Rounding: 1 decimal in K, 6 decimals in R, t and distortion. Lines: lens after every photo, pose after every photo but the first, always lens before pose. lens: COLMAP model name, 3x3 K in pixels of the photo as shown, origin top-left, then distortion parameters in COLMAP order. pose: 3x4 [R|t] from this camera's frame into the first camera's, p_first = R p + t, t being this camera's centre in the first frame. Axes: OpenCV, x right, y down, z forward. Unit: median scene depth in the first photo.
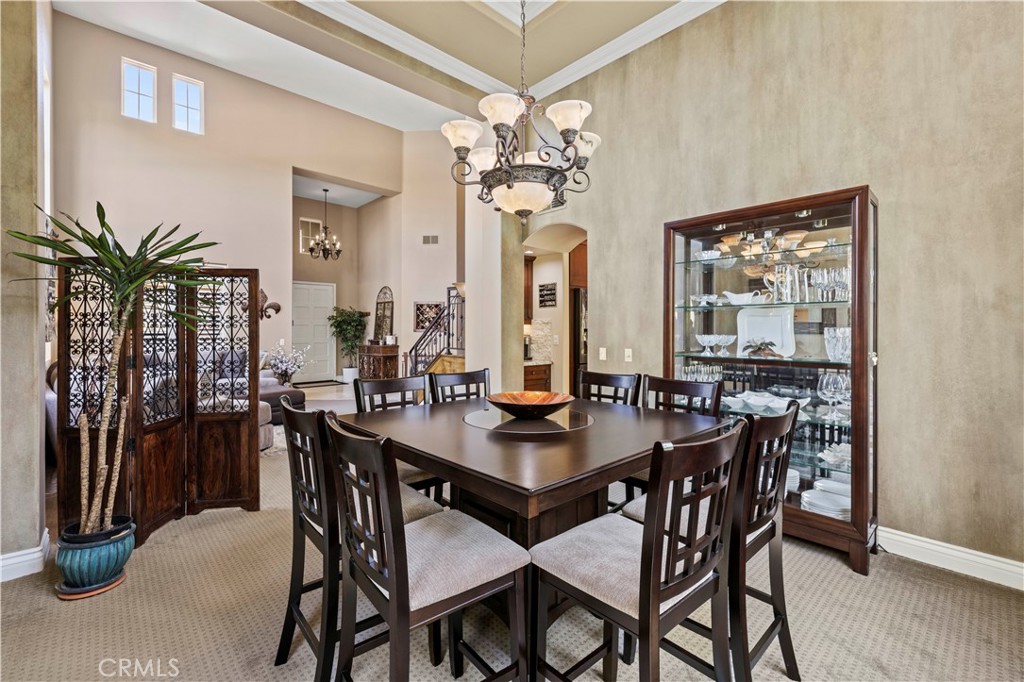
lens RADIAL K [[447.4, 0, 510.1], [0, 447.4, 337.1], [0, 0, 1]] dist [0.000620, 0.000056]
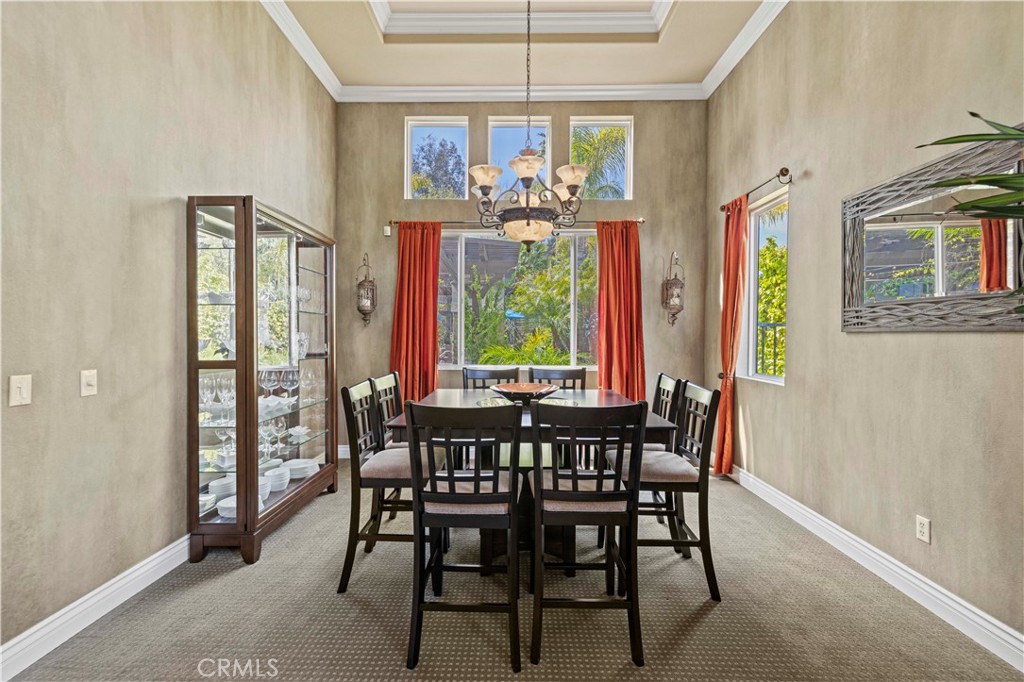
lens RADIAL K [[447.4, 0, 509.9], [0, 447.4, 337.0], [0, 0, 1]] dist [0.000620, 0.000056]
pose [[-0.724243, -0.005183, 0.689525, -0.421145], [0.001432, 0.999958, 0.009020, -0.014694], [-0.689543, 0.007520, -0.724205, 1.032941]]
